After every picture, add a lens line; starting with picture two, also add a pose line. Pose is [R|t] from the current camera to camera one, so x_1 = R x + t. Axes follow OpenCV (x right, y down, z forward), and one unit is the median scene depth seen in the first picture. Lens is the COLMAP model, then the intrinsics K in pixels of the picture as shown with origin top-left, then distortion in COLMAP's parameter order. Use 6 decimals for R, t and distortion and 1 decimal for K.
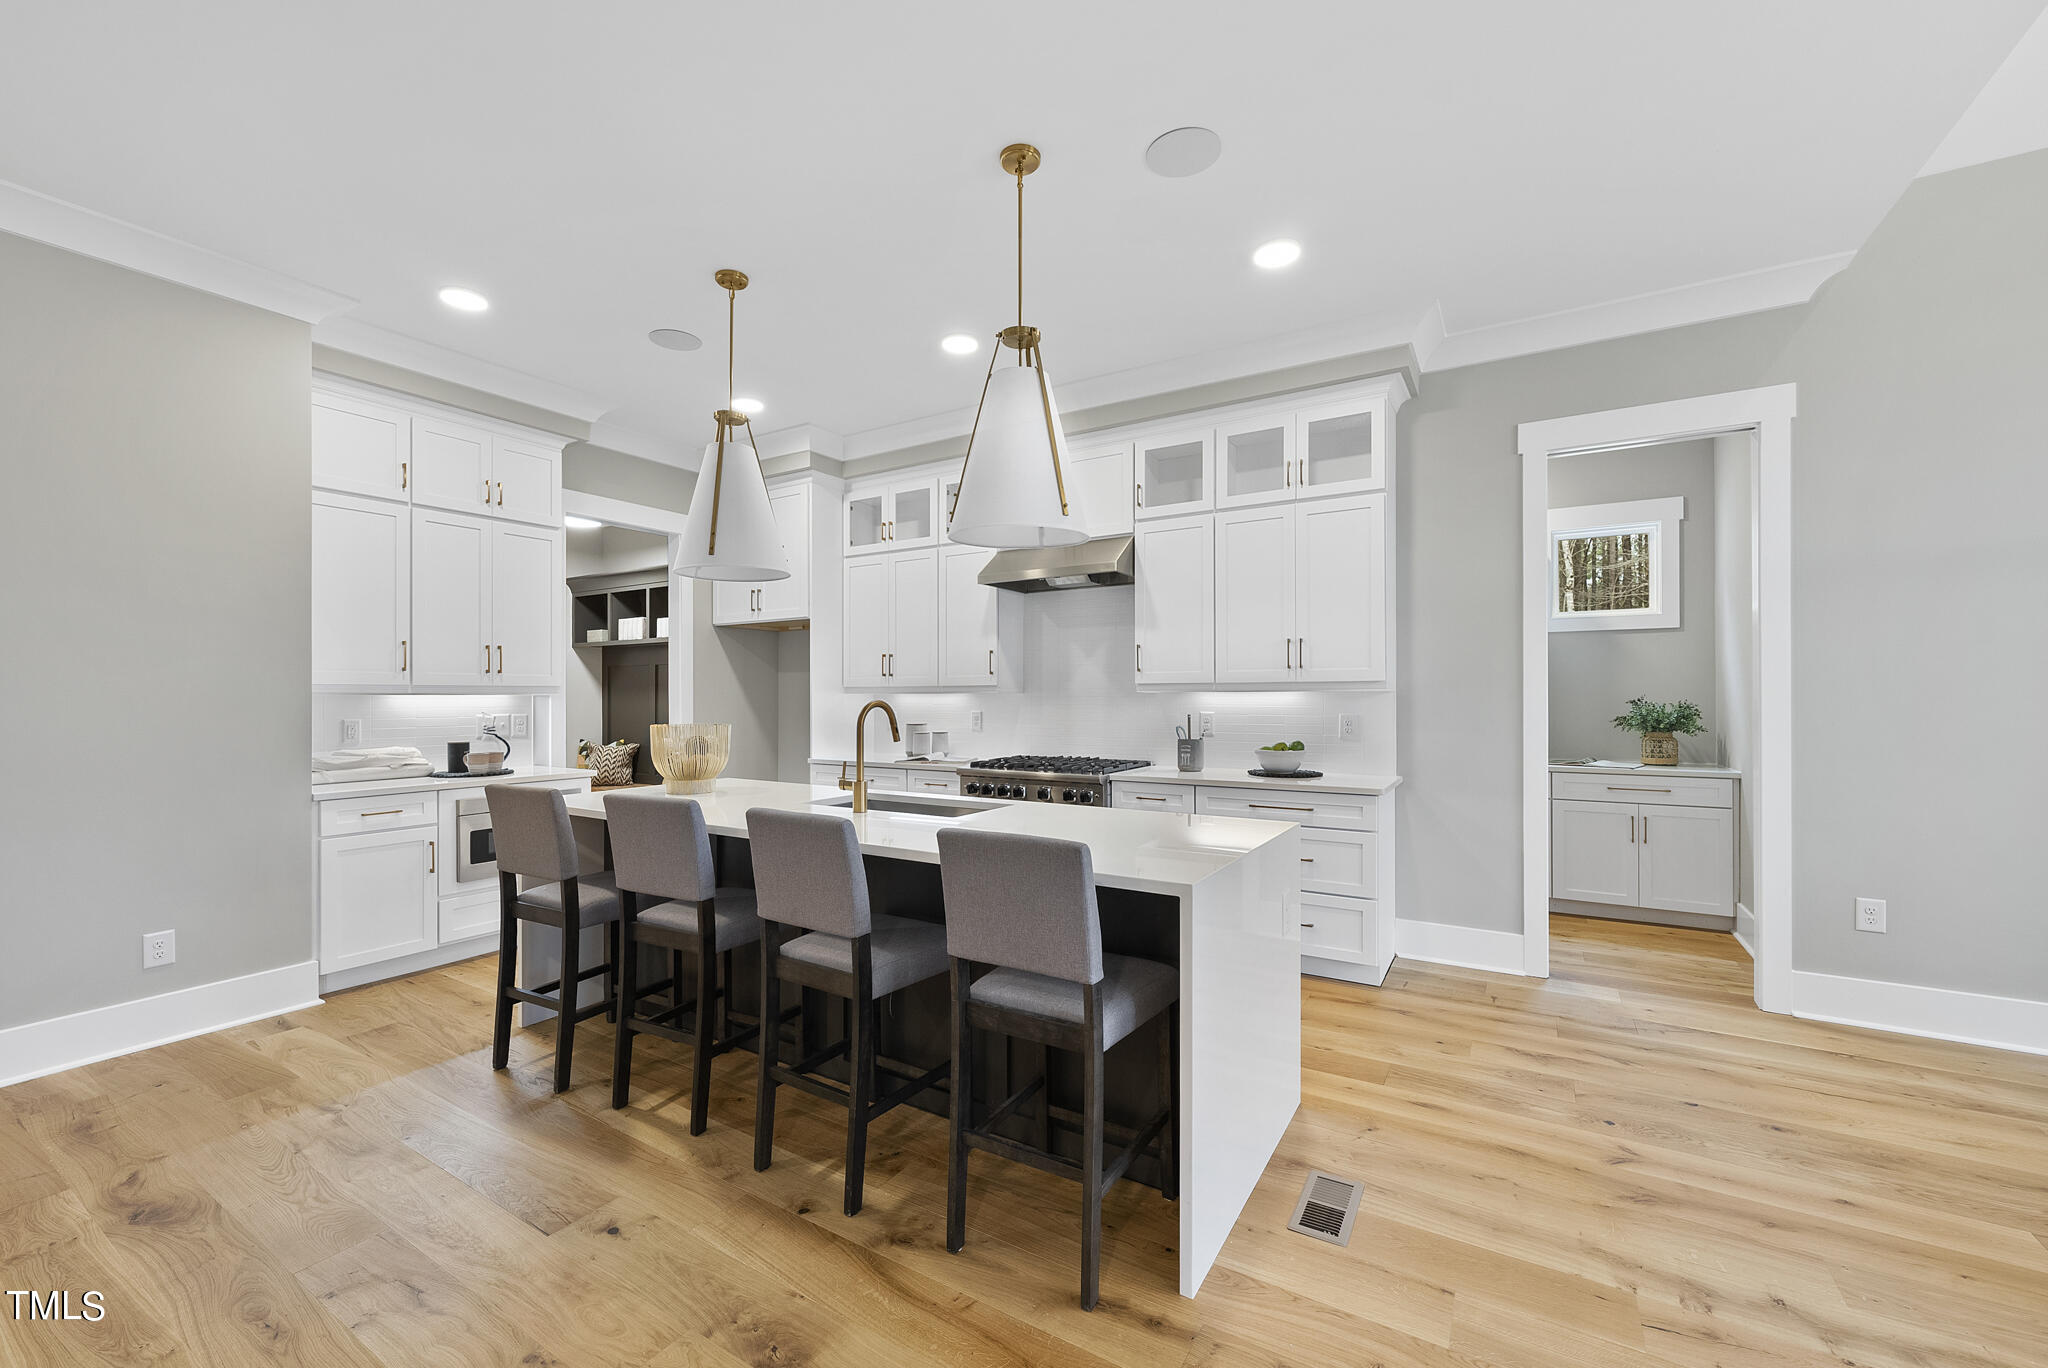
lens RADIAL K [[808.9, 0, 1024.5], [0, 808.9, 694.2], [0, 0, 1]] dist [0.001491, -0.000001]
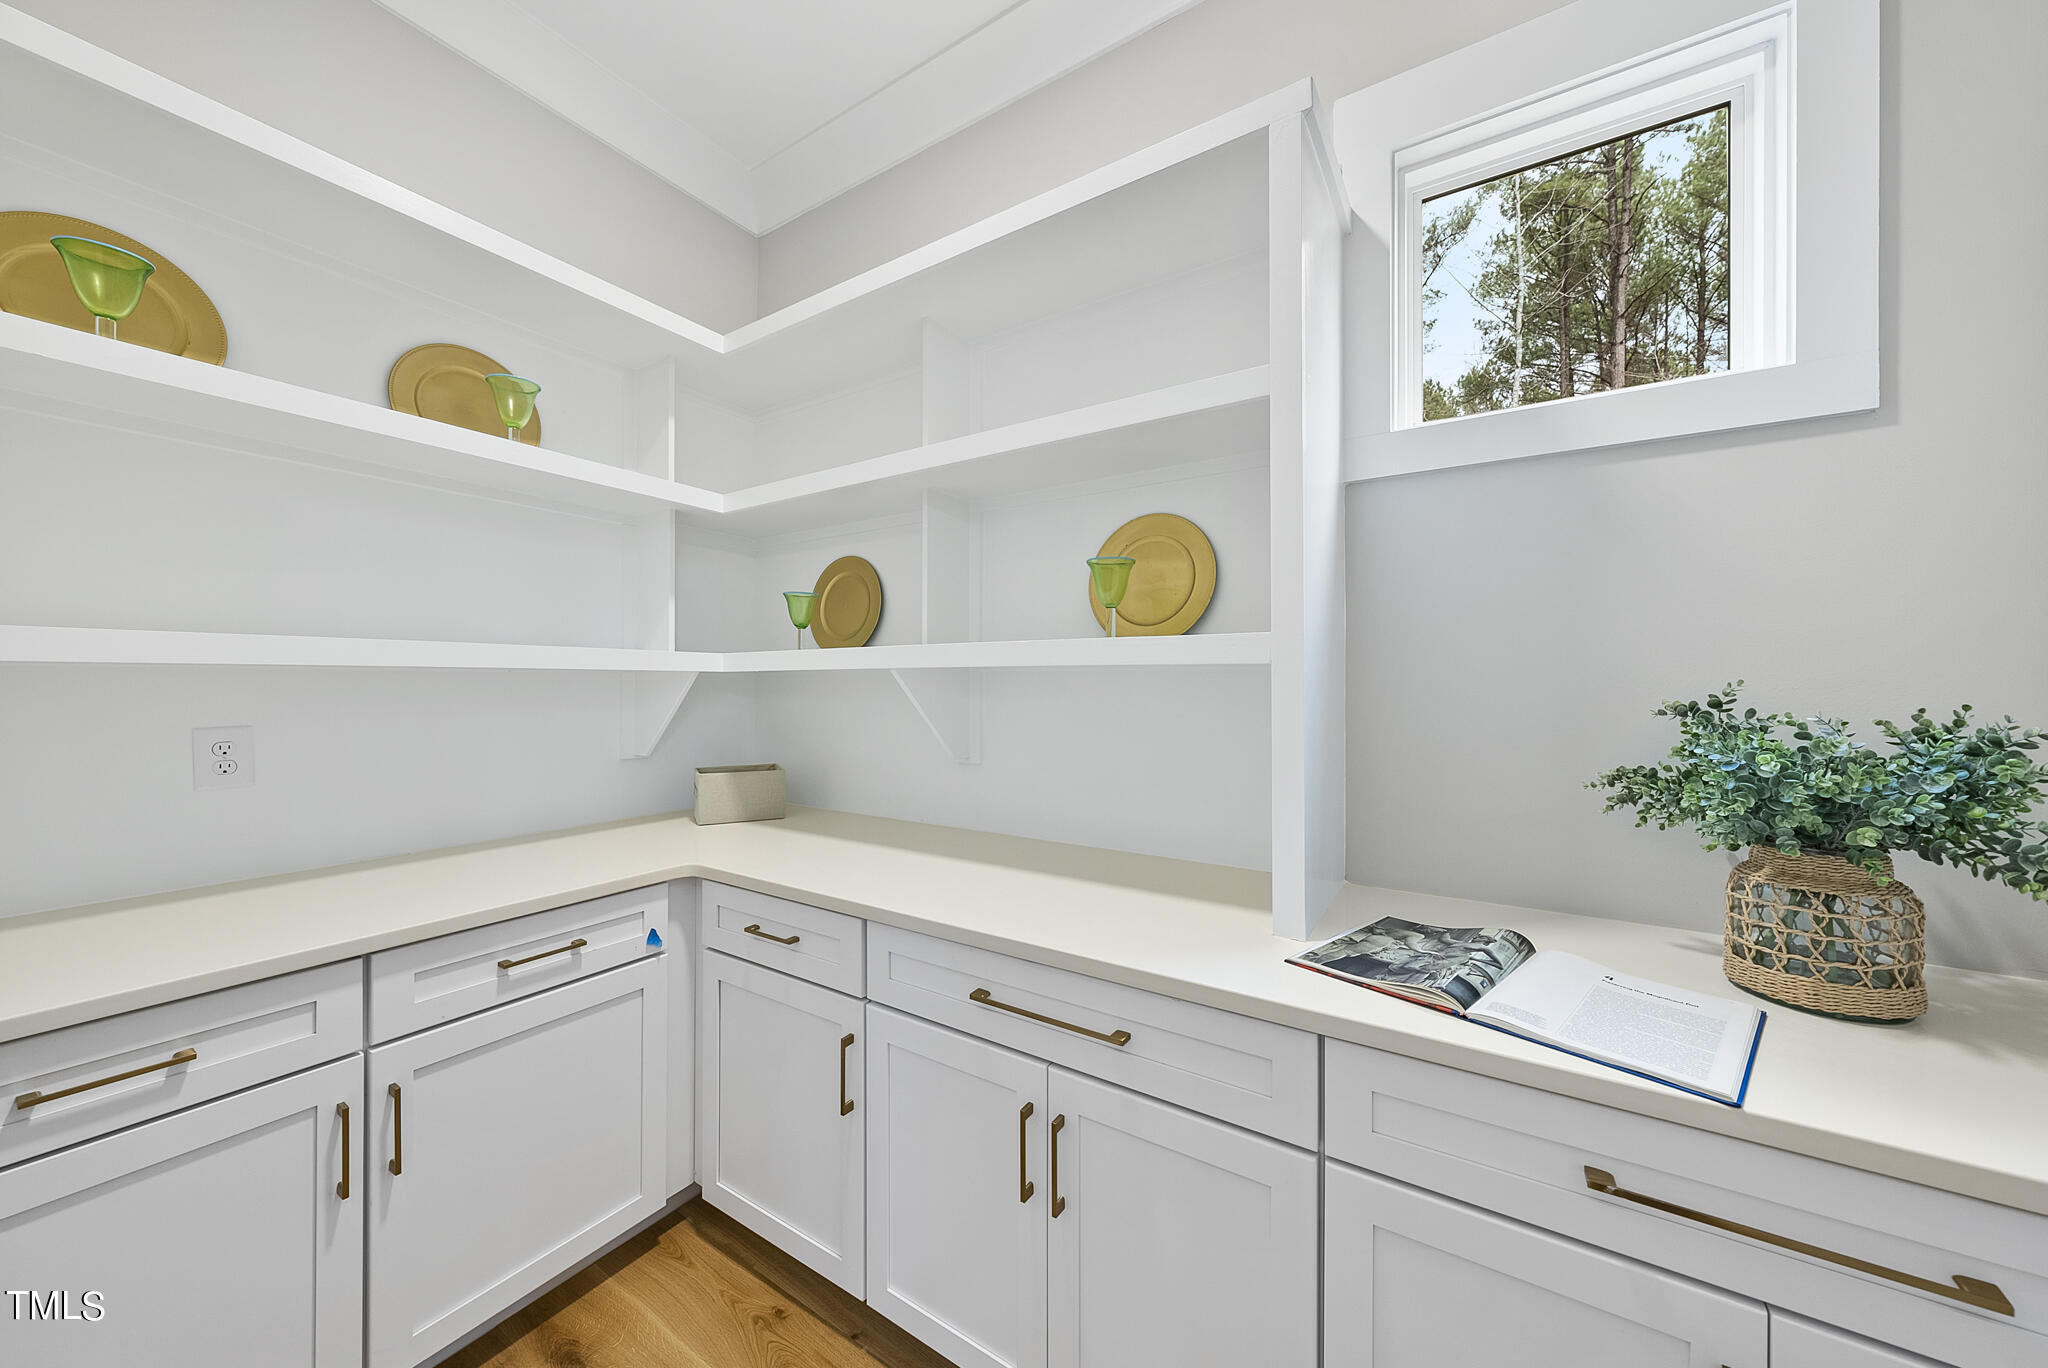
lens RADIAL K [[709.3, 0, 1025.9], [0, 709.3, 682.7], [0, 0, 1]] dist [-0.006015, 0.000531]
pose [[0.999856, 0.004397, -0.016400, 0.301918], [-0.004462, 0.999982, -0.003900, 0.001697], [0.016383, 0.003973, 0.999858, 0.425194]]
